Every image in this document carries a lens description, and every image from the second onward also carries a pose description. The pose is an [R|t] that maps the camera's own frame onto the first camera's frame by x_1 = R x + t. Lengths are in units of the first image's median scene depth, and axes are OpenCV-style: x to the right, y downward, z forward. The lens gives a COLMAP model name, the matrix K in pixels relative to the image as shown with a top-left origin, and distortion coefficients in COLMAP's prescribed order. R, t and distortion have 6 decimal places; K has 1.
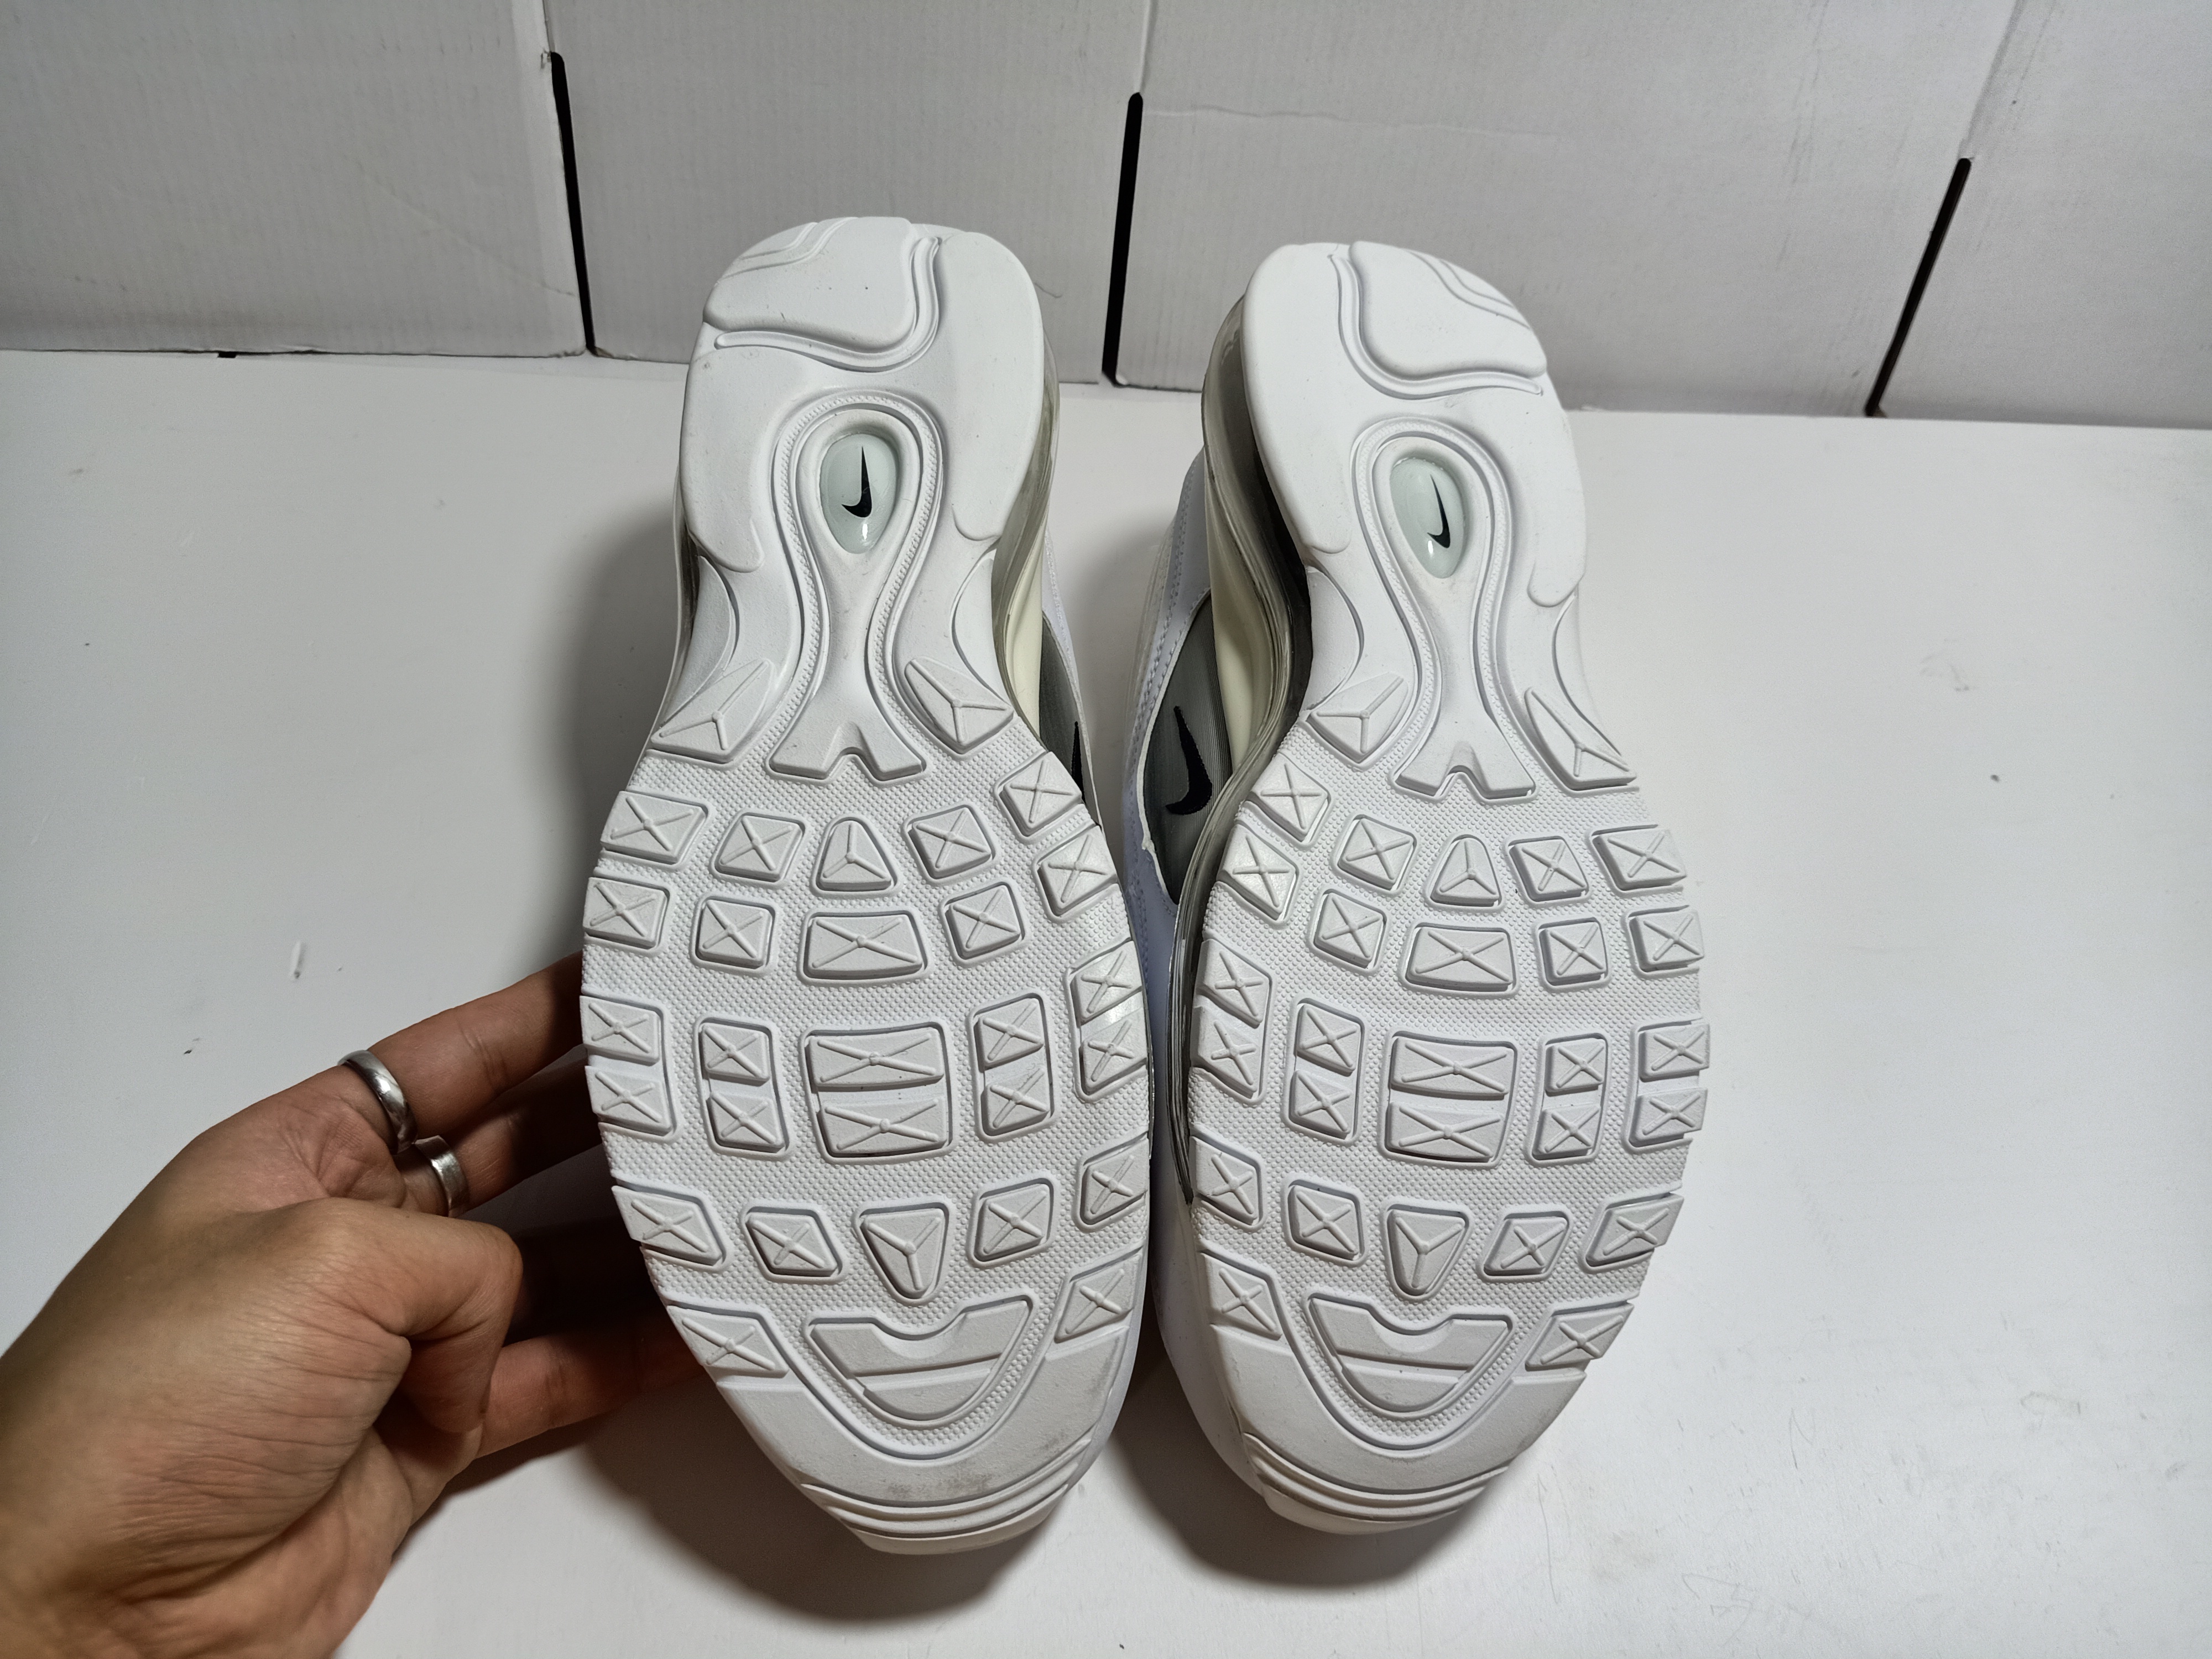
lens RADIAL K [[1719.8, 0, 1098.4], [0, 1719.8, 786.8], [0, 0, 1]] dist [-0.018428, -0.022421]
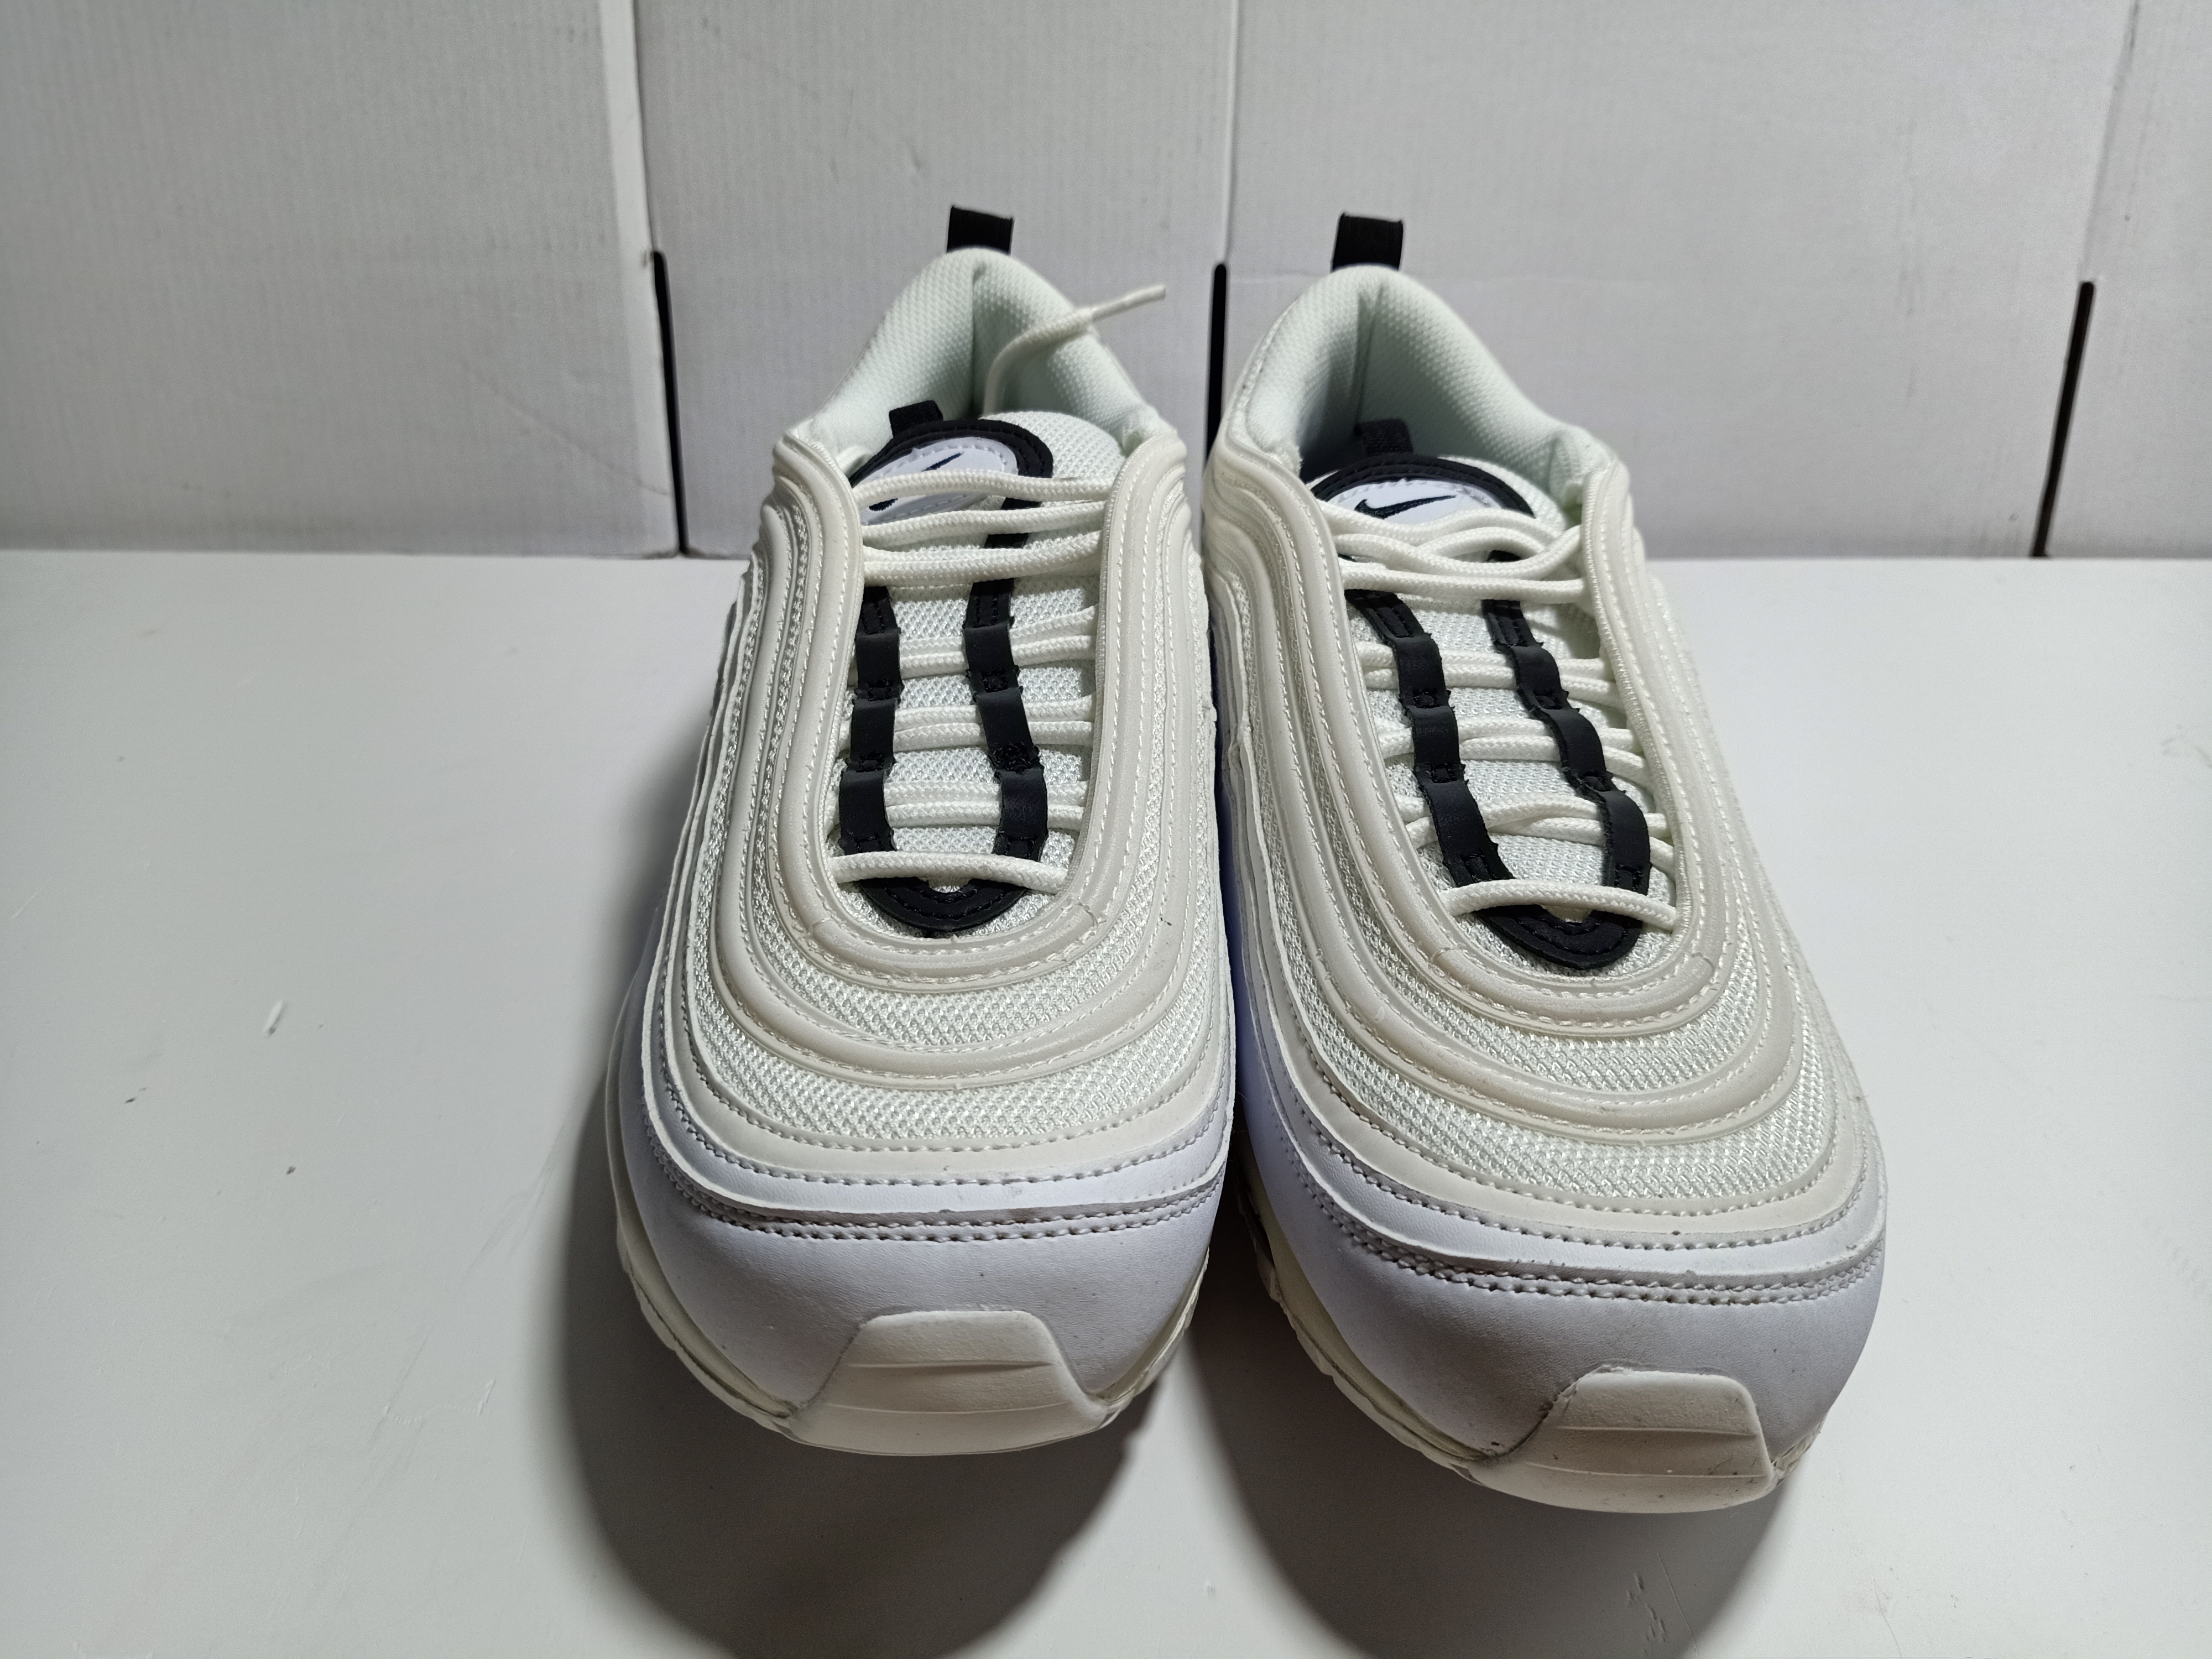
lens RADIAL K [[1719.8, 0, 1075.0], [0, 1719.8, 682.4], [0, 0, 1]] dist [-0.018428, -0.022421]
pose [[0.995207, -0.054321, -0.081318, 0.005268], [0.024632, 0.943965, -0.329125, 0.155563], [0.094639, 0.325544, 0.940778, 0.119566]]
